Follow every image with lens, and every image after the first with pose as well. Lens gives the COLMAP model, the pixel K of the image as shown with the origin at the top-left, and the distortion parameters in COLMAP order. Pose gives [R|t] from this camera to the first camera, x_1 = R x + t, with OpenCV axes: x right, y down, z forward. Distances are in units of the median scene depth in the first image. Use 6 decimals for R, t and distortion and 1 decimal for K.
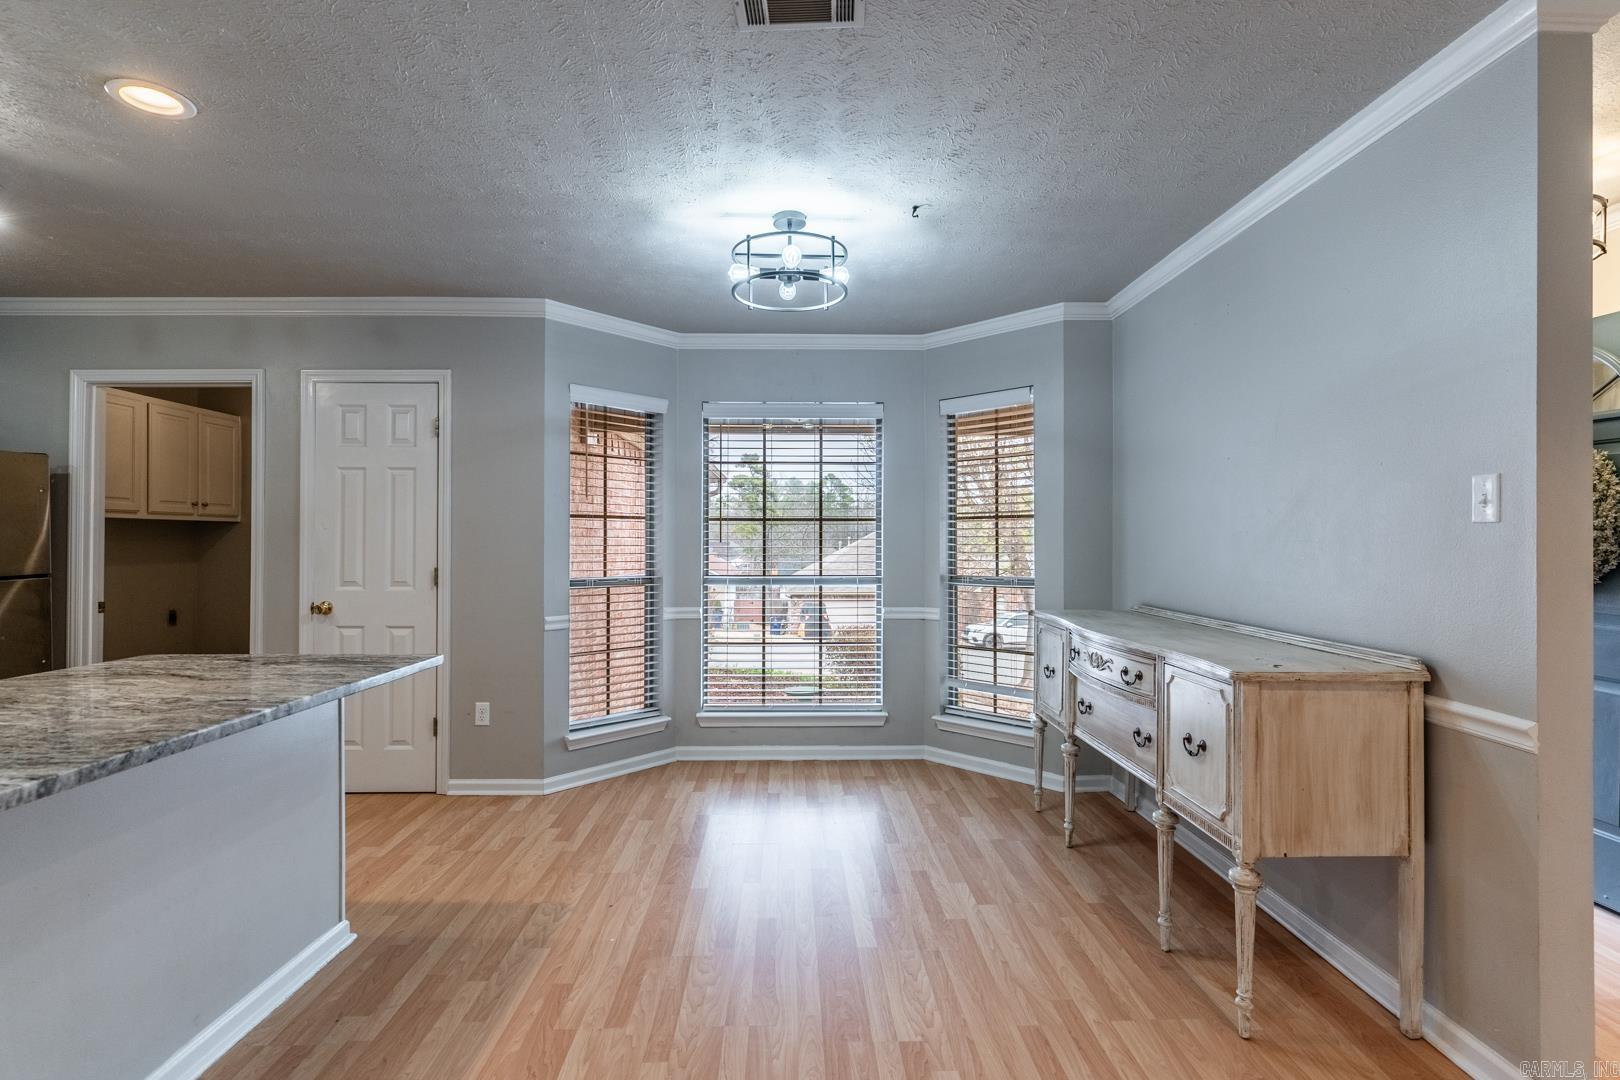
lens RADIAL K [[770.3, 0, 810.5], [0, 770.3, 540.7], [0, 0, 1]] dist [0.001669, 0.002087]
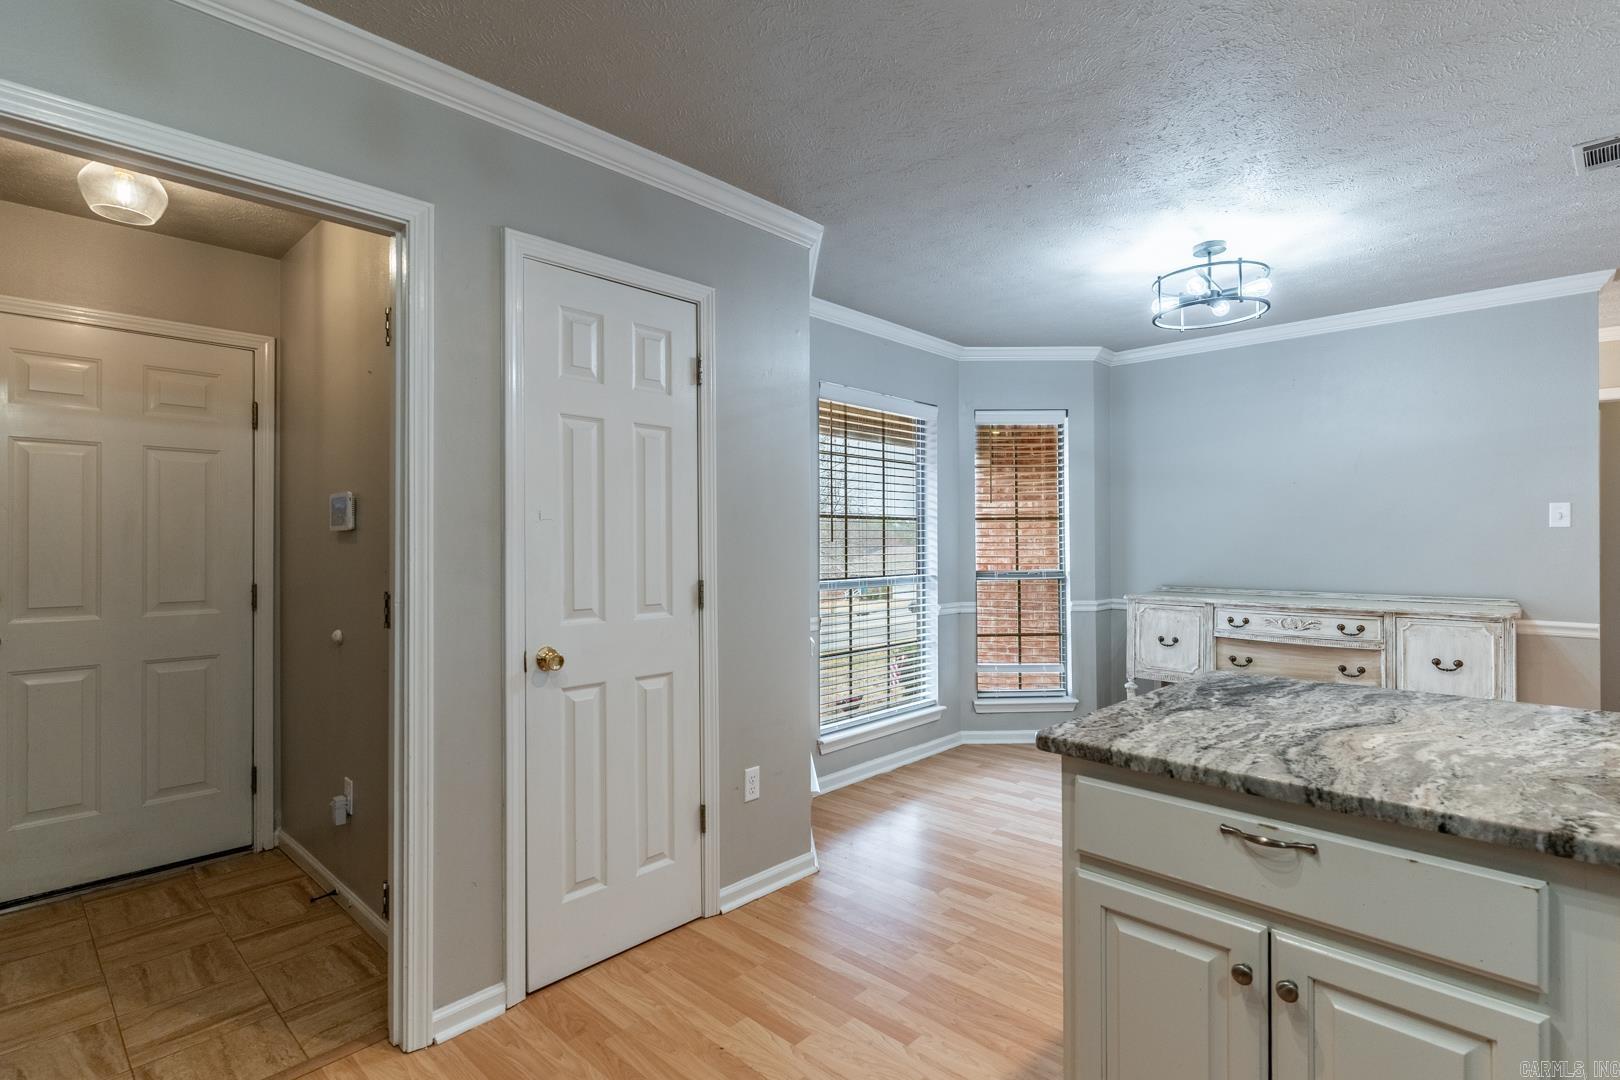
lens RADIAL K [[770.3, 0, 812.5], [0, 770.3, 544.2], [0, 0, 1]] dist [0.001669, 0.002087]
pose [[0.706831, -0.006545, 0.707353, -0.889062], [0.004348, 0.999979, 0.004908, 0.000788], [-0.707369, -0.000394, 0.706844, 0.458060]]
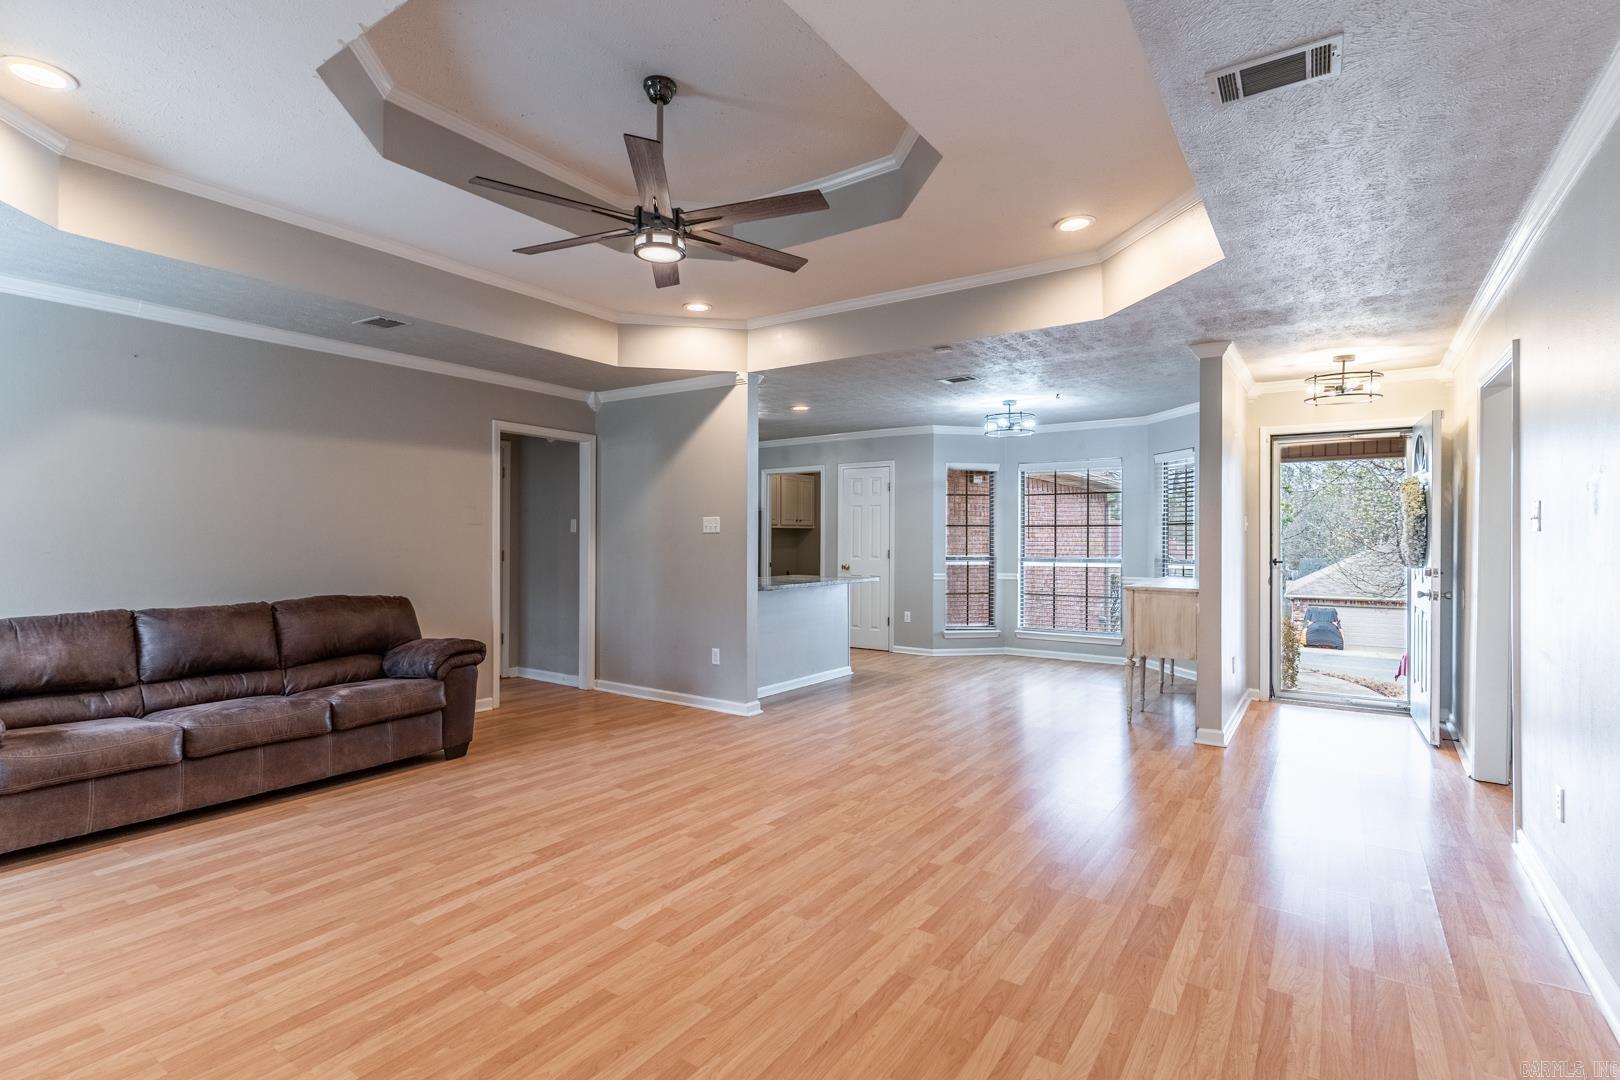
lens RADIAL K [[770.3, 0, 800.6], [0, 770.3, 539.2], [0, 0, 1]] dist [0.001669, 0.002087]
pose [[0.803845, 0.000847, -0.594839, 0.635099], [0.000320, 0.999998, 0.001857, -0.000374], [0.594839, -0.001683, 0.803843, -0.942935]]
